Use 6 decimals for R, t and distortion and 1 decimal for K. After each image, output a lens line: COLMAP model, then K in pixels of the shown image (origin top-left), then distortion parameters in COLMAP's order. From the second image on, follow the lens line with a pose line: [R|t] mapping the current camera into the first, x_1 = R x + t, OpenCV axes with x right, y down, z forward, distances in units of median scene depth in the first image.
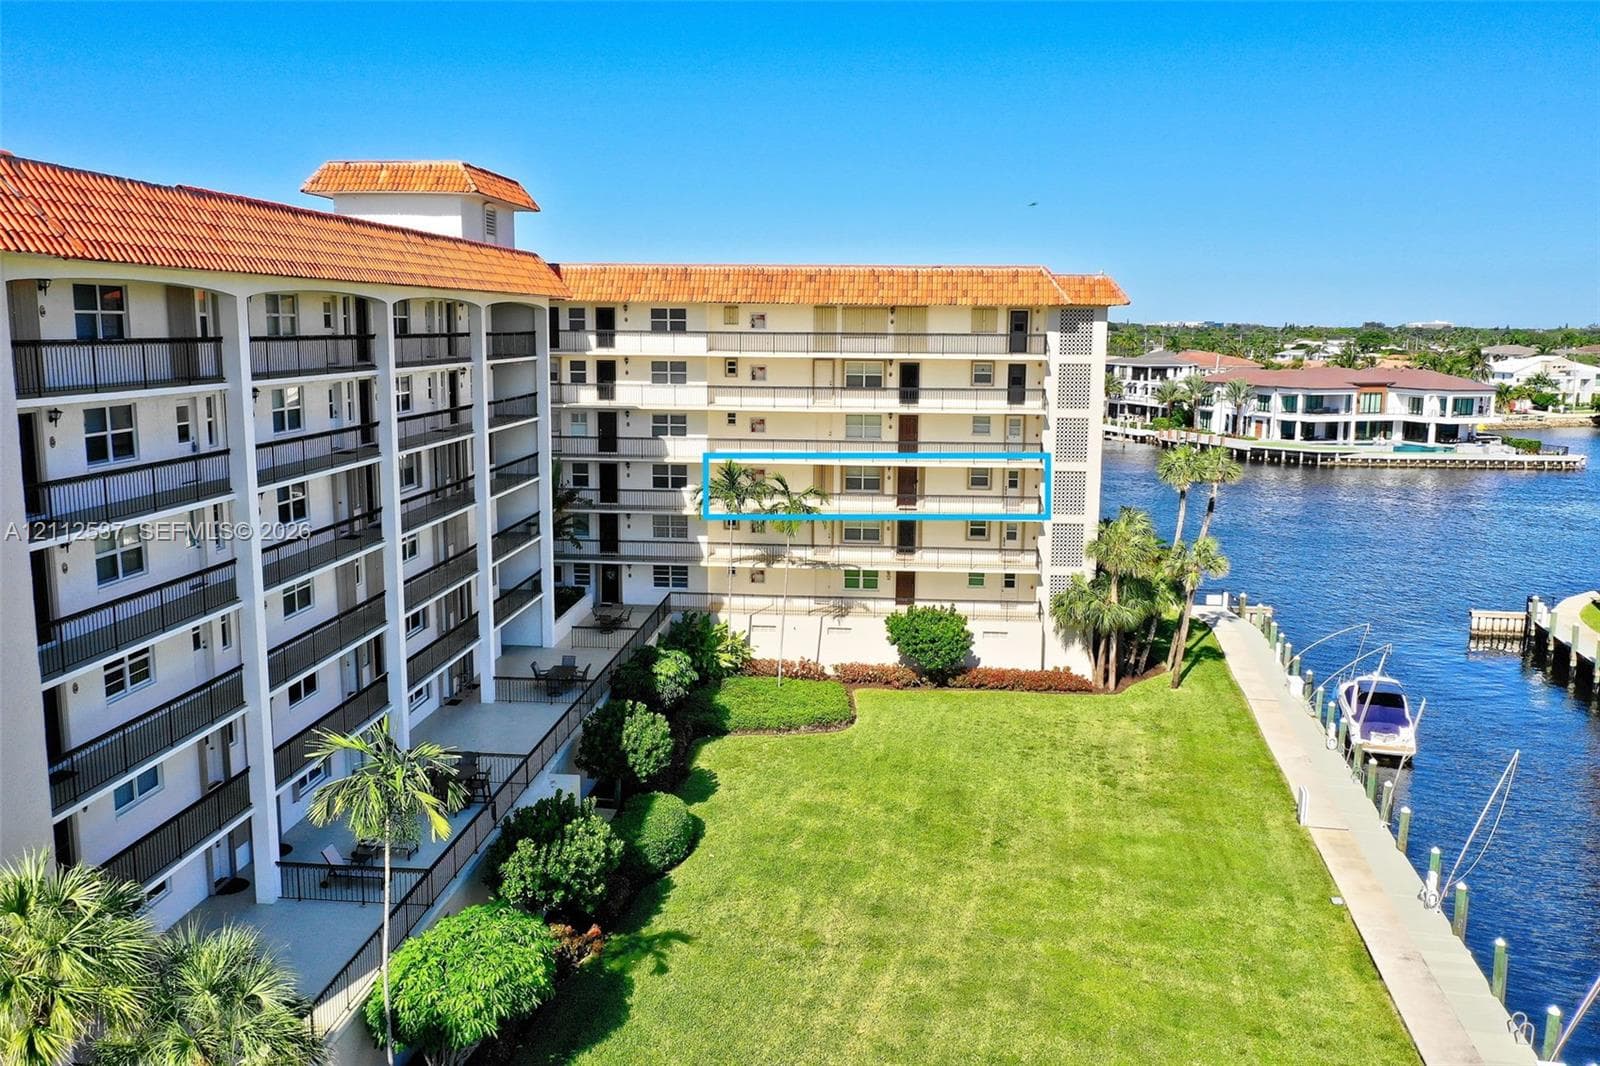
lens RADIAL K [[1255.3, 0, 794.6], [0, 1255.3, 533.5], [0, 0, 1]] dist [0.002232, -0.011680]
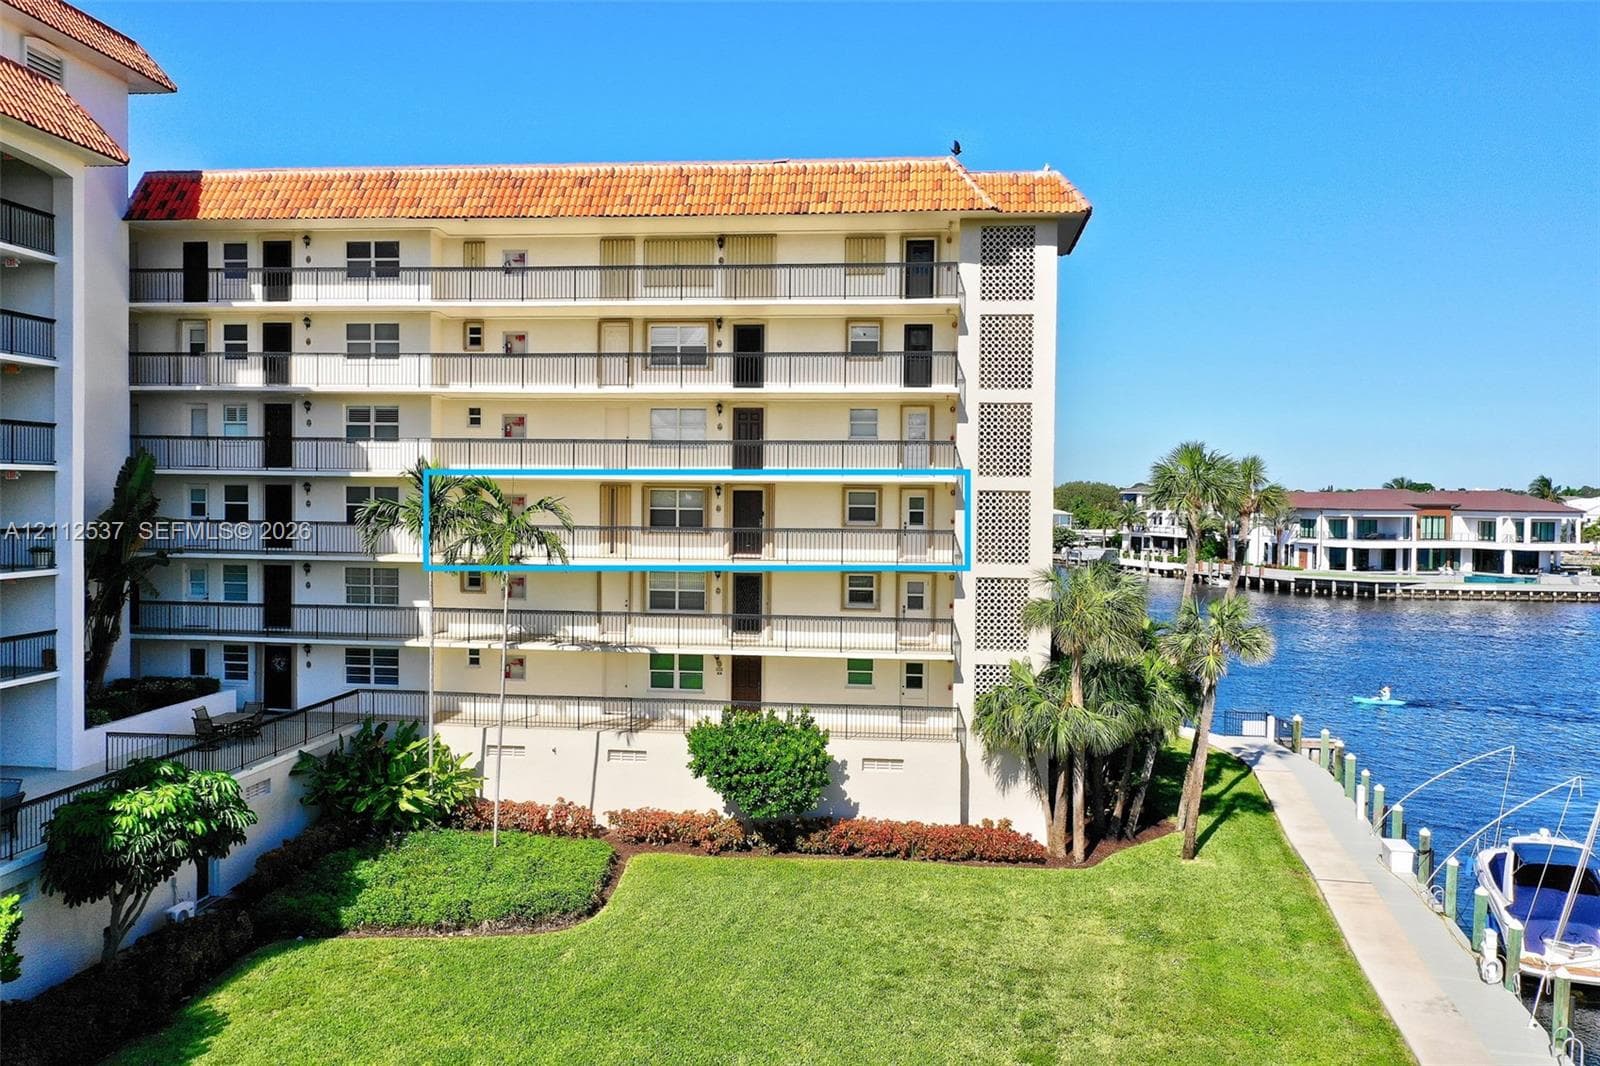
lens RADIAL K [[1255.3, 0, 803.8], [0, 1255.3, 524.1], [0, 0, 1]] dist [0.002232, -0.011680]
pose [[0.999710, 0.006114, -0.023302, 0.134403], [-0.009322, 0.990085, -0.140157, 0.051737], [0.022214, 0.140333, 0.989855, 0.390315]]
